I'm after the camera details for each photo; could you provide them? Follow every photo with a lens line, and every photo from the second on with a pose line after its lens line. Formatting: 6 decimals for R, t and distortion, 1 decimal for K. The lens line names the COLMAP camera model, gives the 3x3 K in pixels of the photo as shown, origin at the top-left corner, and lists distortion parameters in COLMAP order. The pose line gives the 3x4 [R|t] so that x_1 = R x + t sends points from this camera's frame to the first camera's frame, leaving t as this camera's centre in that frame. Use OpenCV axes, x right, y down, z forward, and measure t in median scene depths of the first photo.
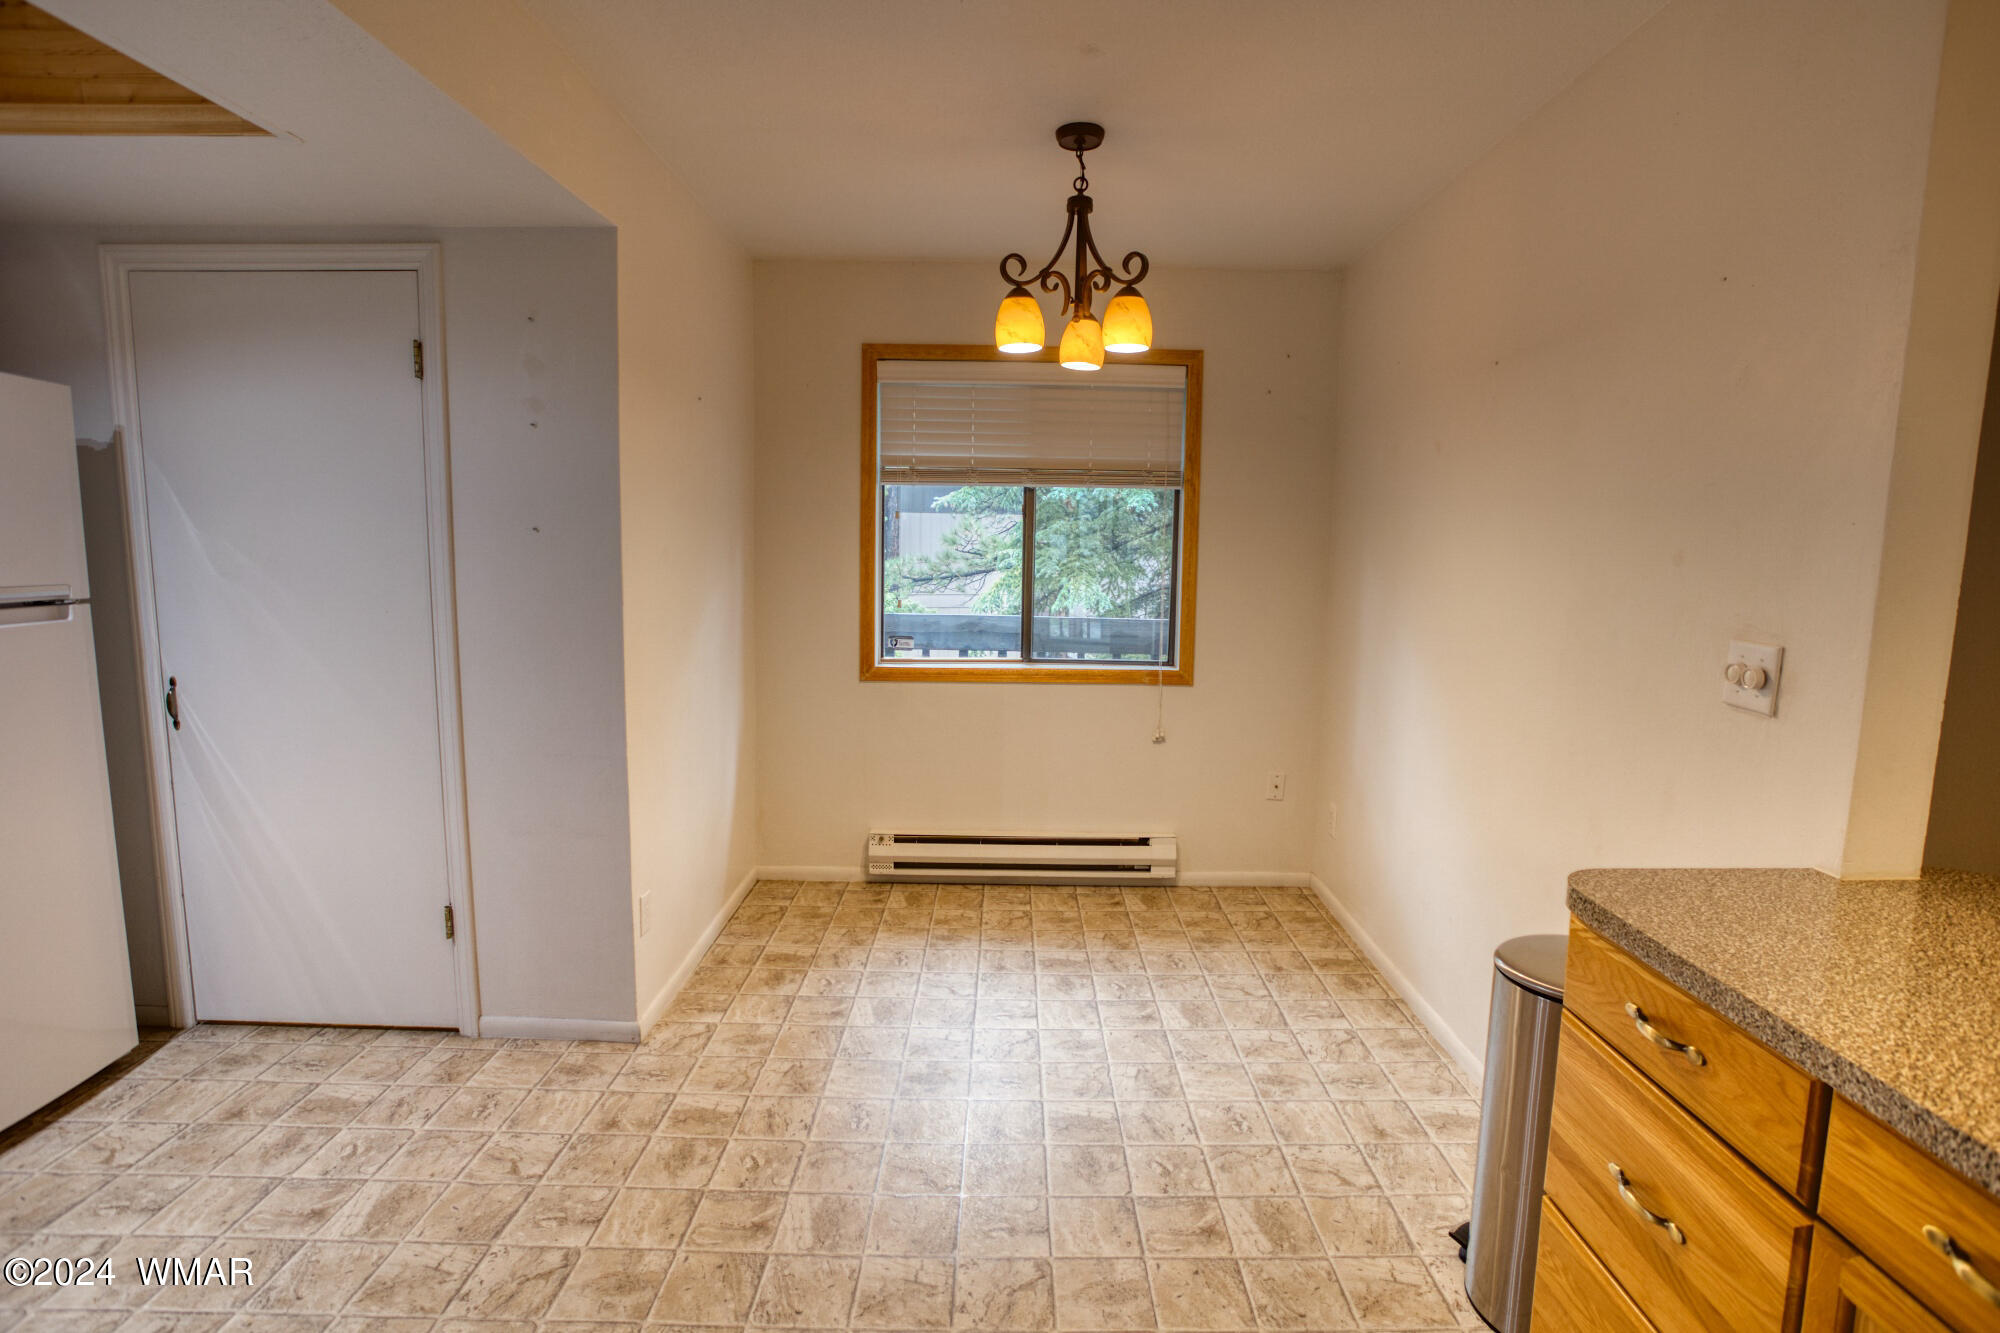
lens RADIAL K [[983.1, 0, 1017.2], [0, 983.1, 653.8], [0, 0, 1]] dist [-0.078087, 0.035049]
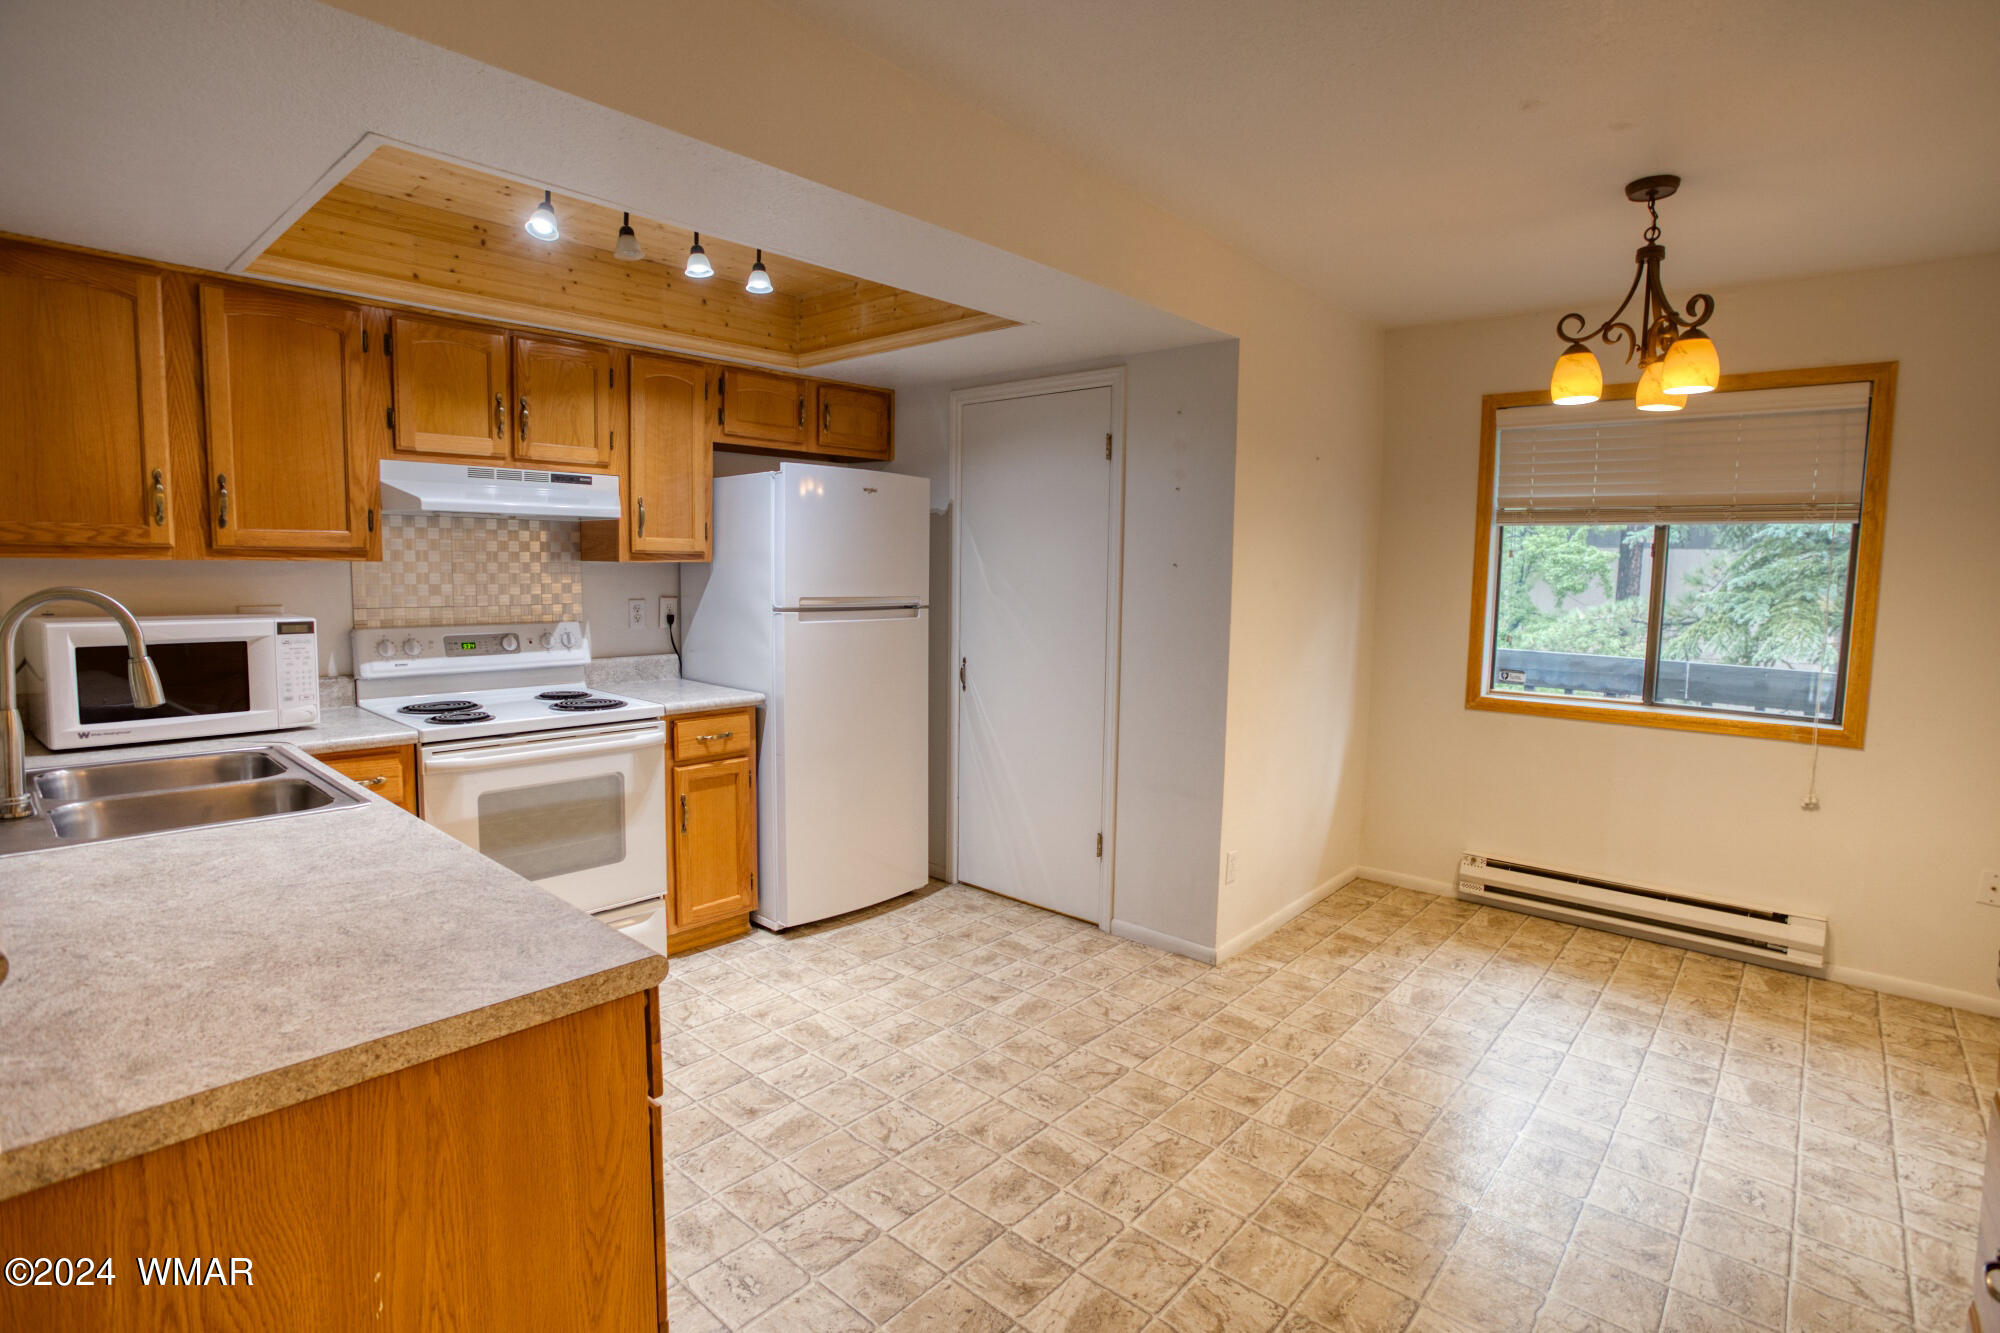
lens RADIAL K [[983.1, 0, 1017.2], [0, 983.1, 653.8], [0, 0, 1]] dist [-0.078087, 0.035049]
pose [[0.753685, 0.058031, -0.654668, 0.196078], [-0.081267, 0.996679, -0.005210, 0.016439], [0.652192, 0.057130, 0.755898, -0.145863]]
